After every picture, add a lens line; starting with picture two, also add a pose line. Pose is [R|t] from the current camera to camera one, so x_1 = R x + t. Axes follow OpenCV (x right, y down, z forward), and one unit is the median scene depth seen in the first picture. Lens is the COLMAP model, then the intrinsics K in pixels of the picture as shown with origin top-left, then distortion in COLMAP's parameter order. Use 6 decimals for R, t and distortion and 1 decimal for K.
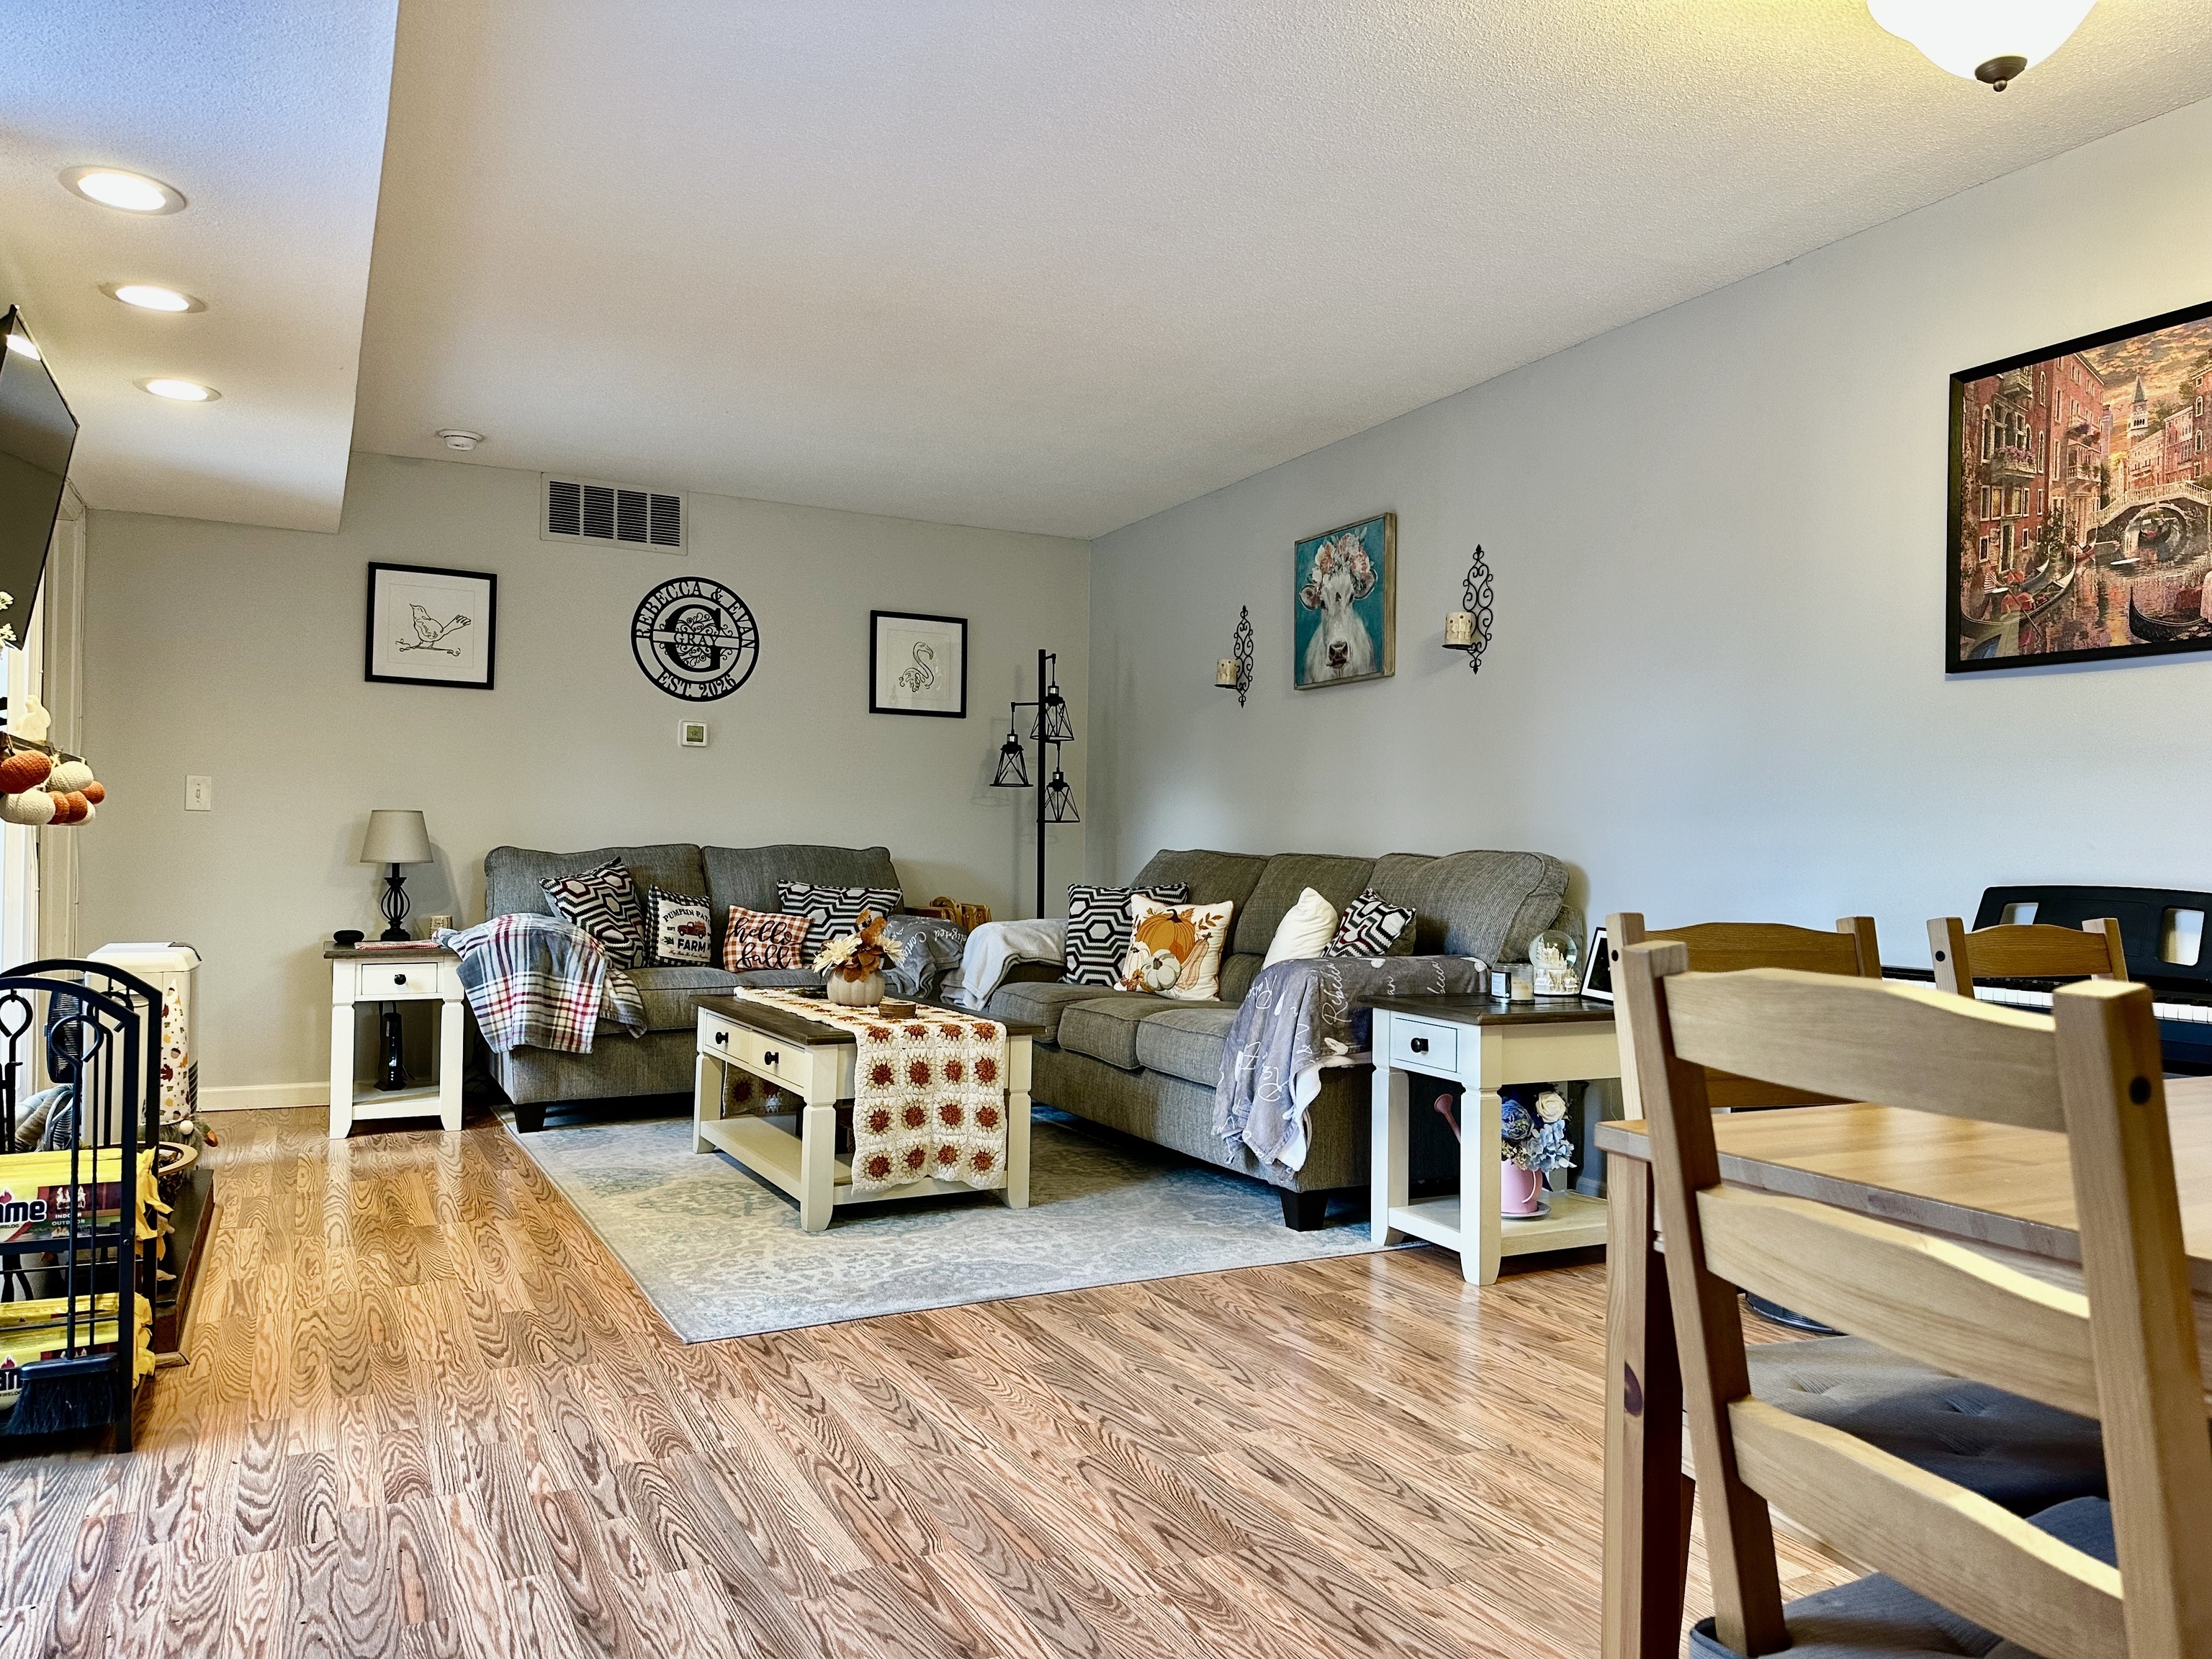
lens RADIAL K [[1529.1, 0, 1108.1], [0, 1529.1, 826.5], [0, 0, 1]] dist [0.046977, -0.020085]
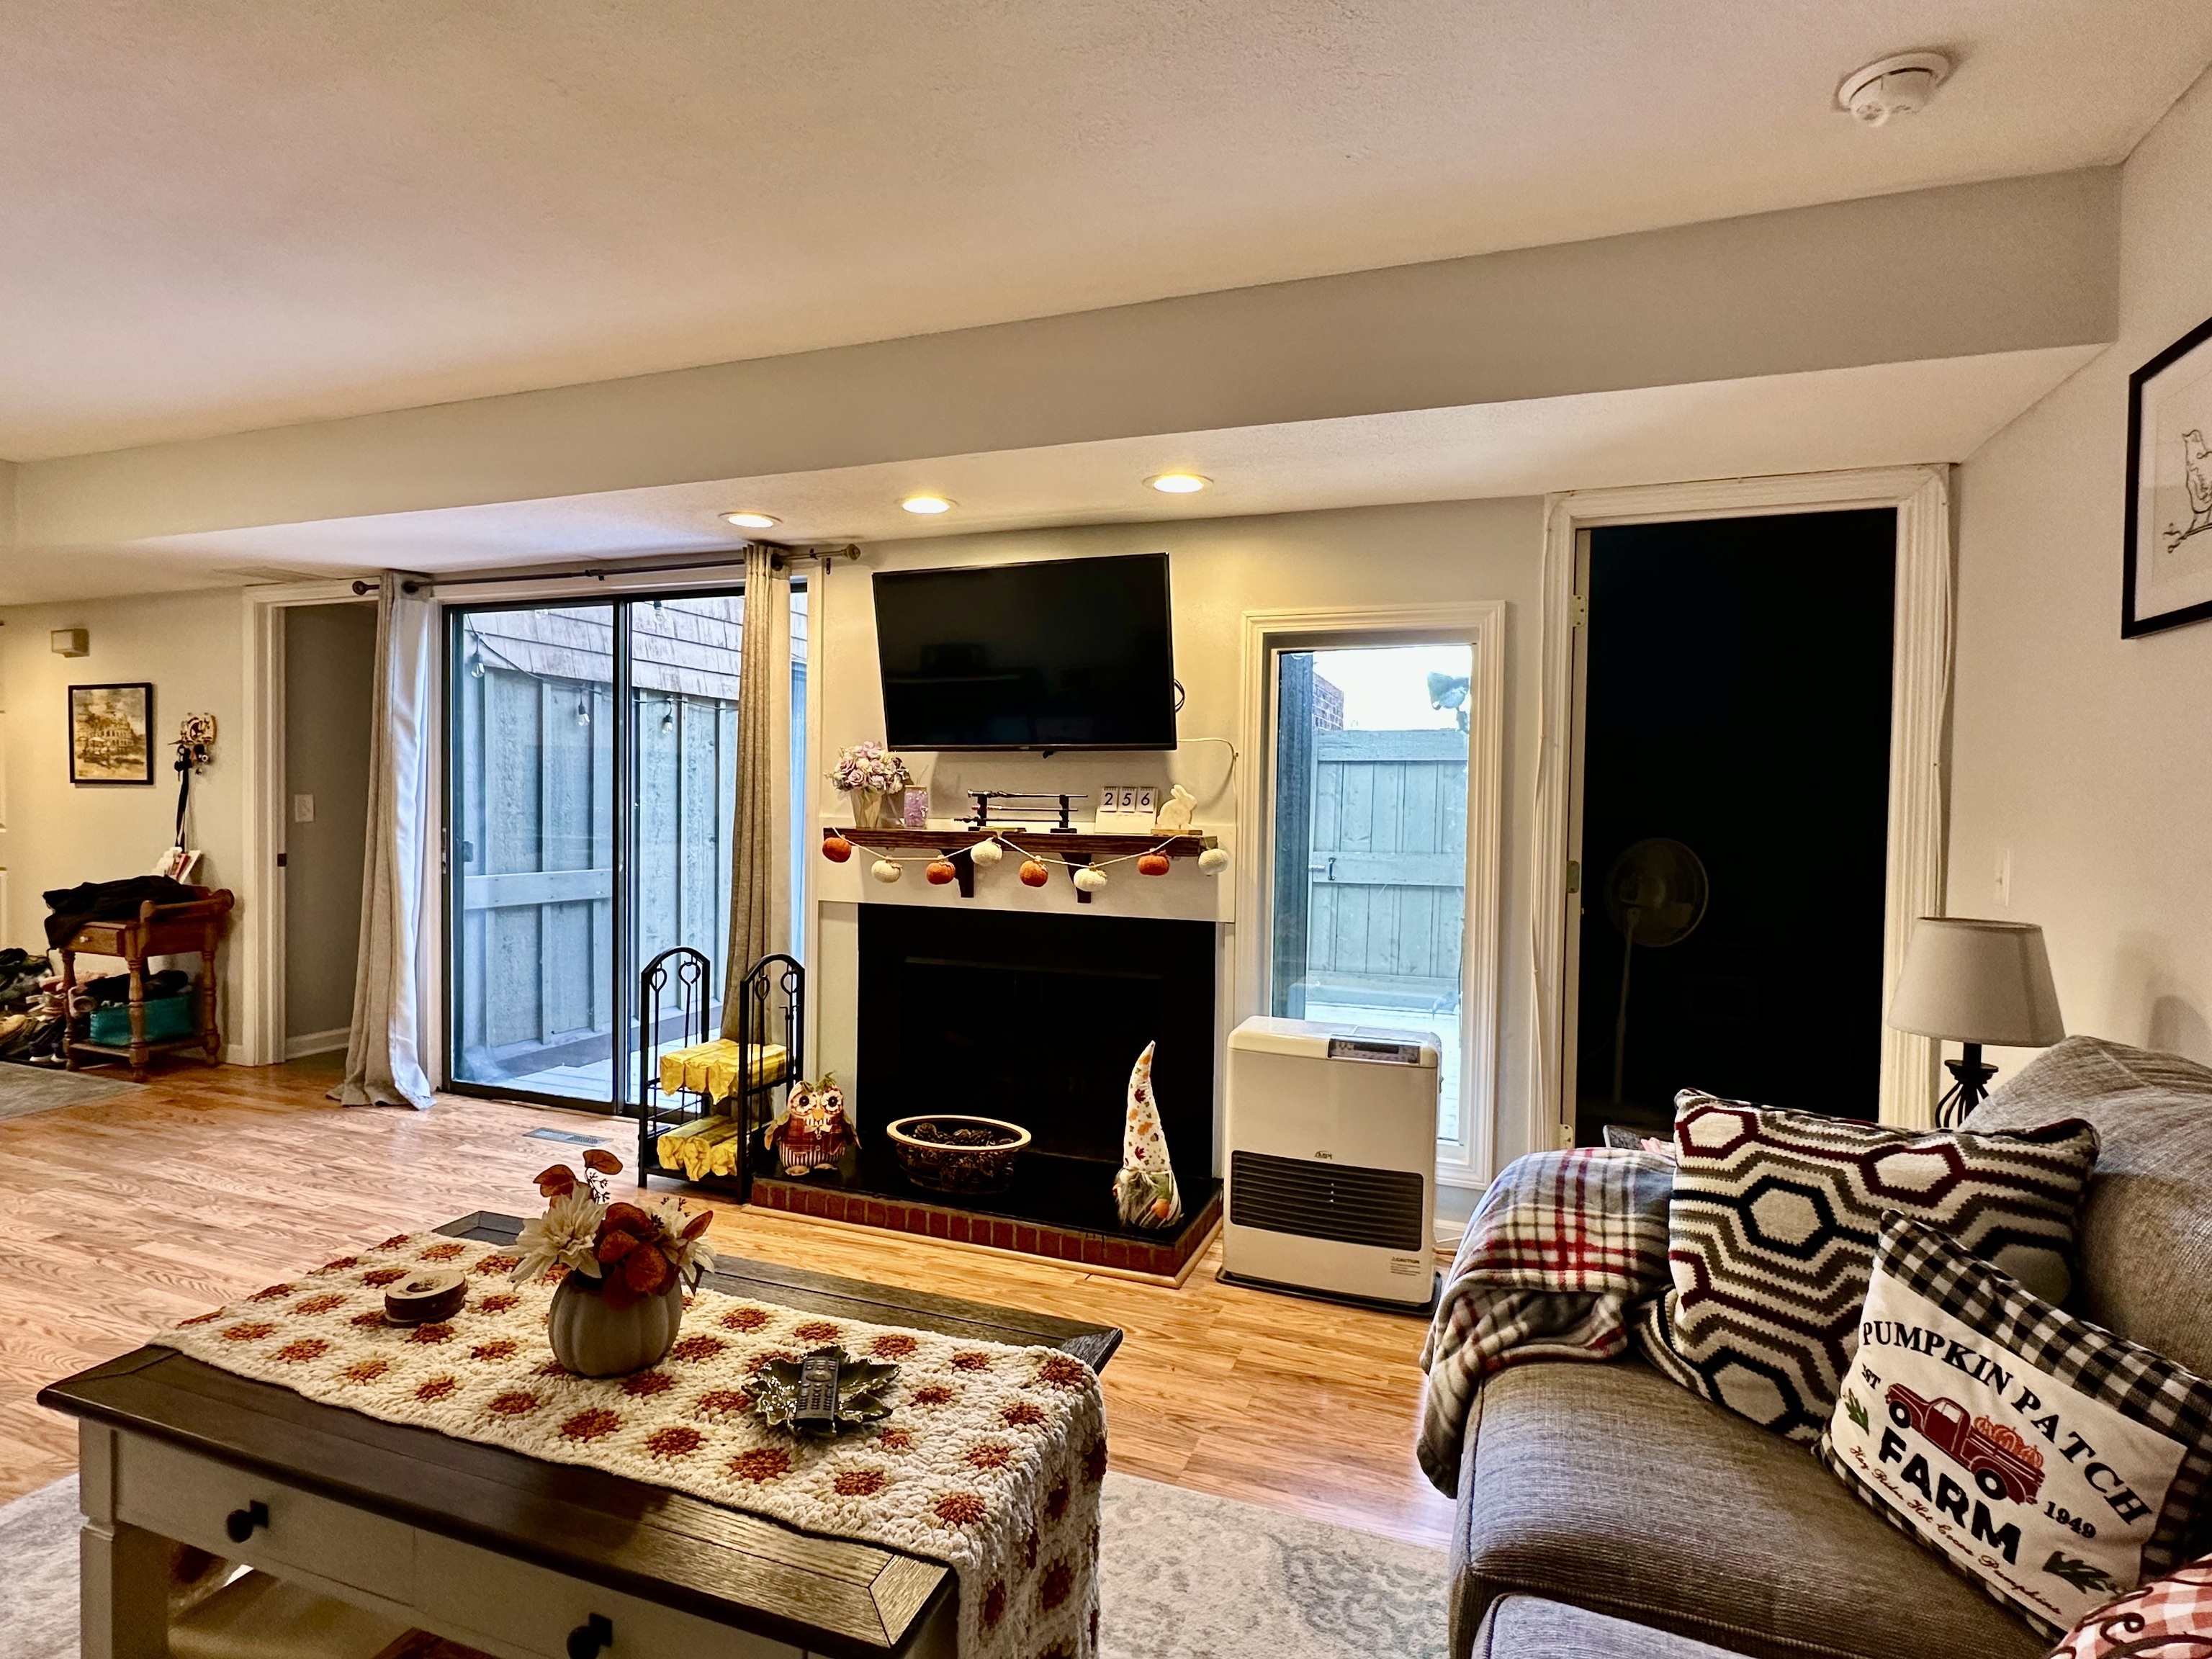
lens RADIAL K [[1125.1, 0, 1100.5], [0, 1125.1, 827.5], [0, 0, 1]] dist [-0.001176, 0.002800]
pose [[-0.742478, -0.013988, -0.669725, -0.036386], [-0.017189, 0.999851, -0.001826, -0.033711], [0.669650, 0.010156, -0.742607, 1.077401]]
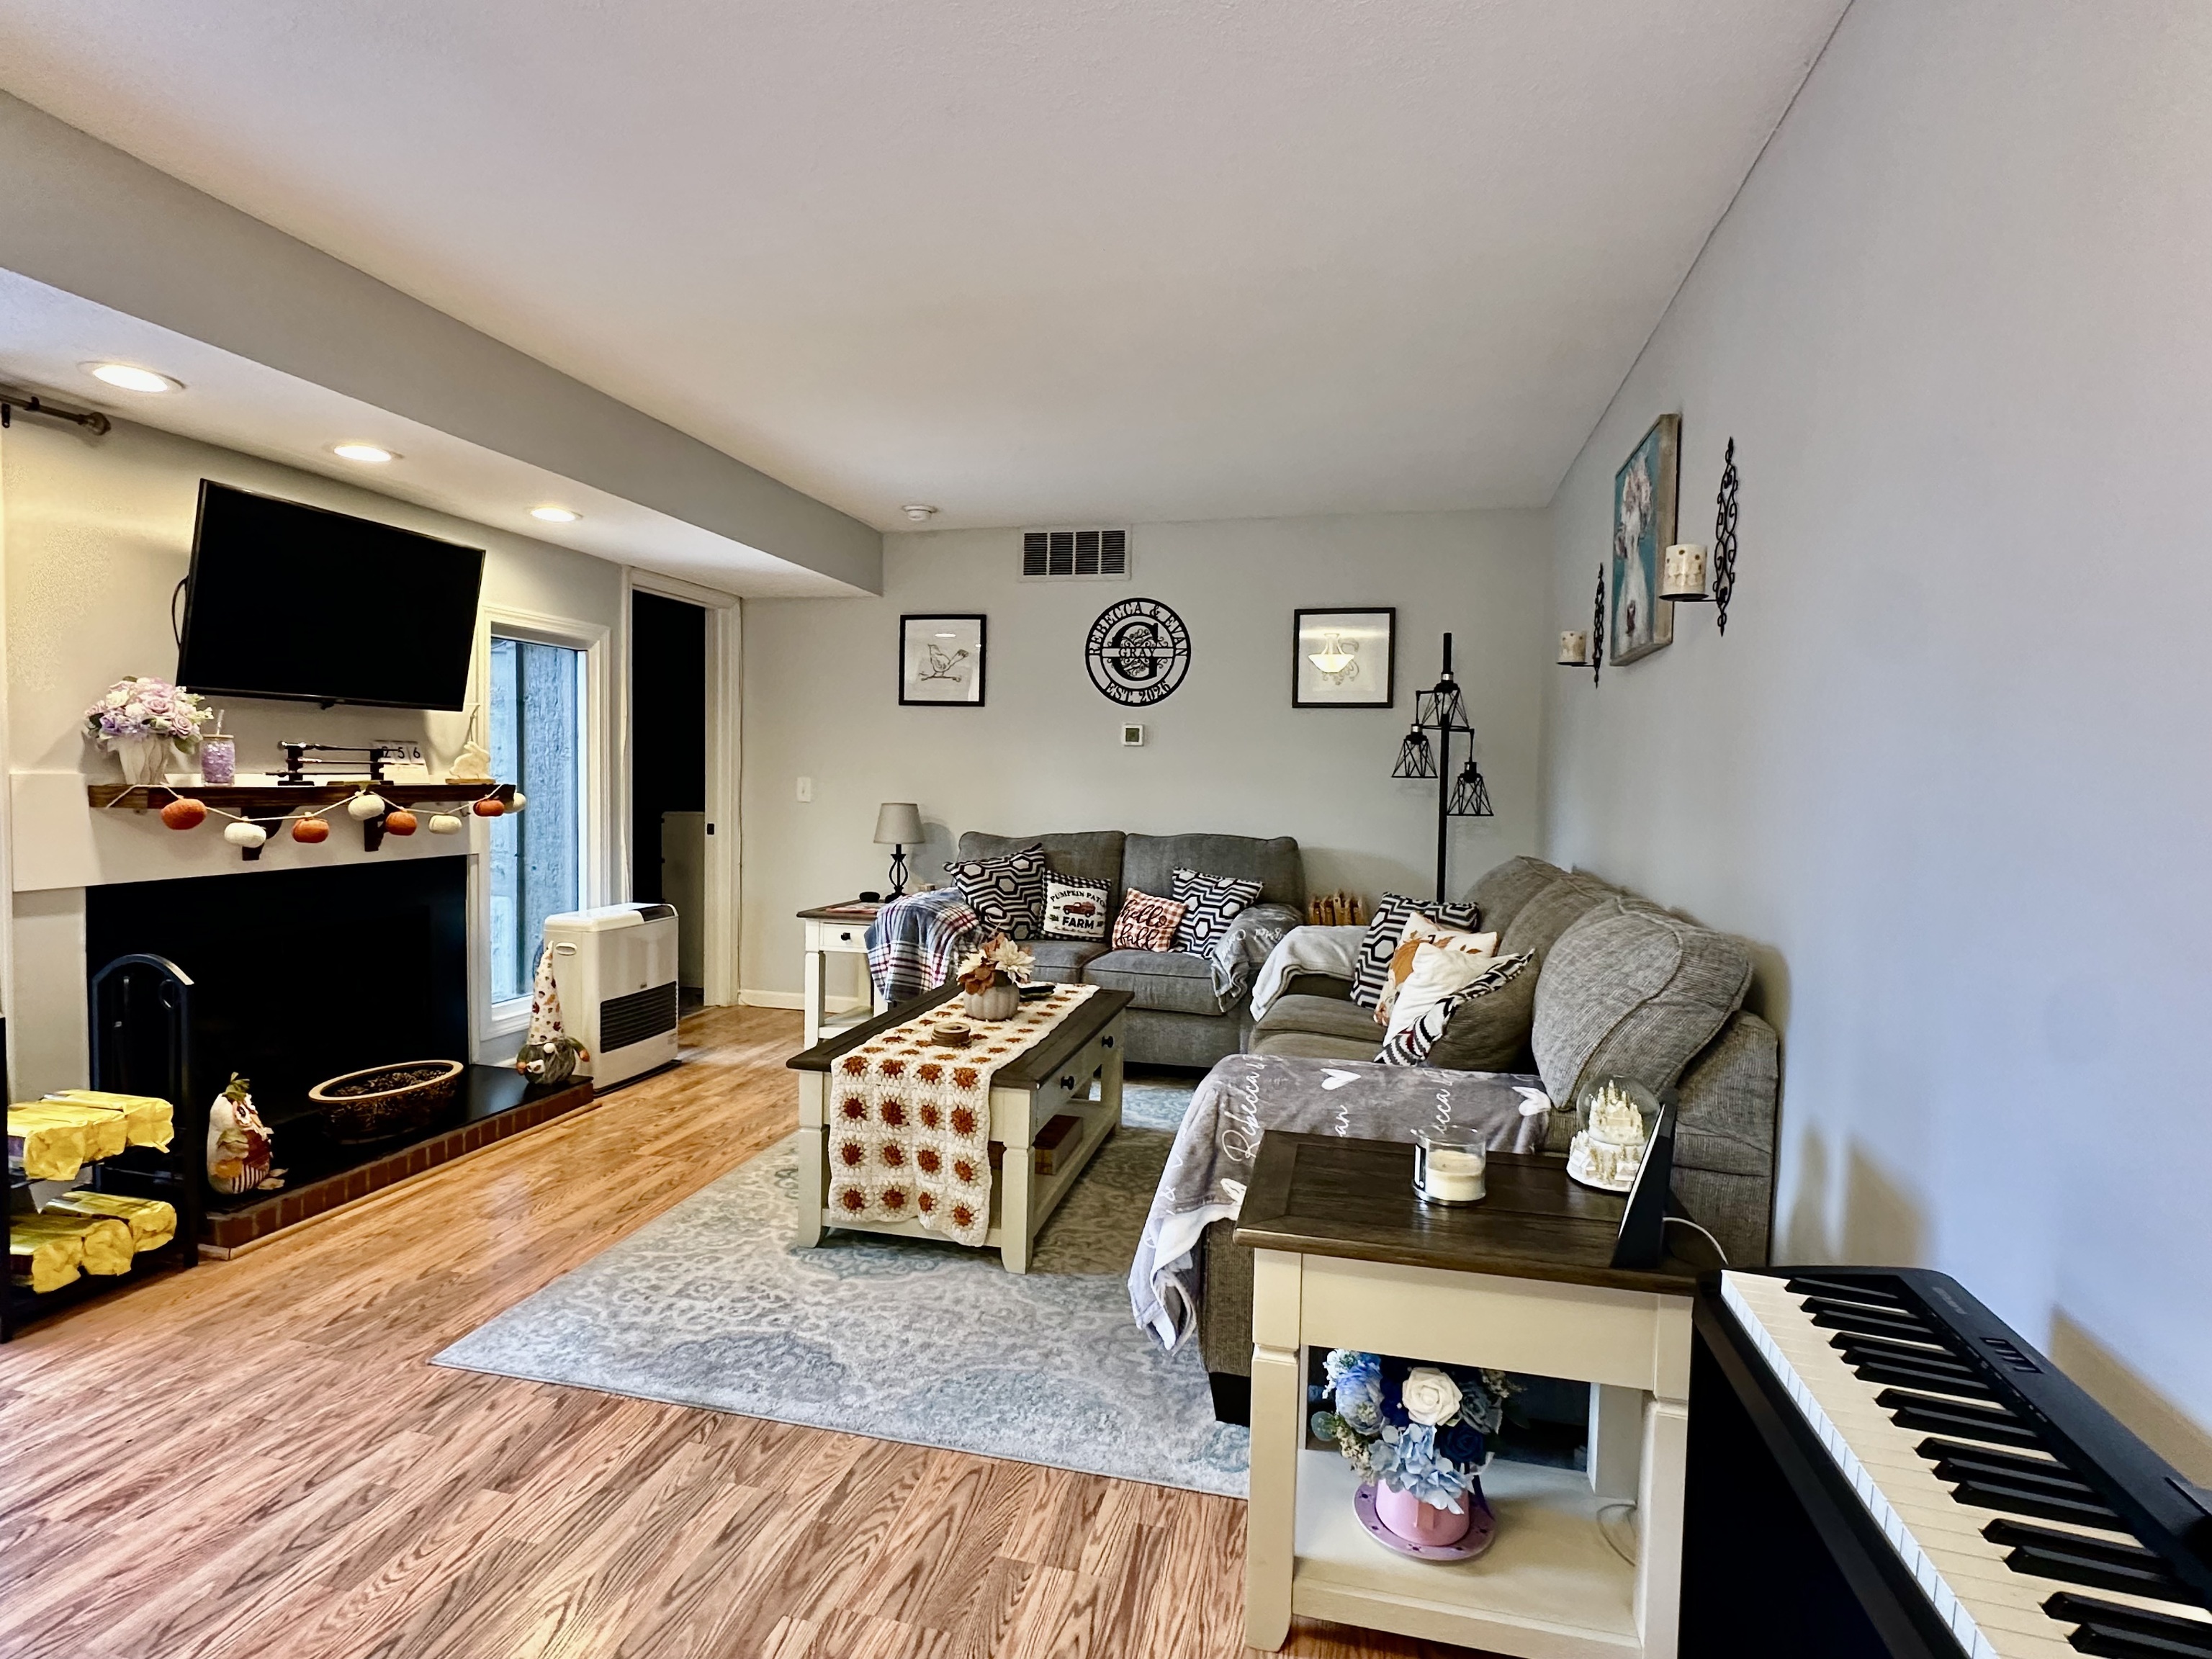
lens RADIAL K [[1125.1, 0, 1095.5], [0, 1125.1, 816.4], [0, 0, 1]] dist [-0.001176, 0.002800]
pose [[0.747920, 0.022825, -0.663396, 0.306430], [0.005009, 0.999186, 0.040025, -0.037378], [0.663770, -0.033258, 0.747197, 0.391669]]
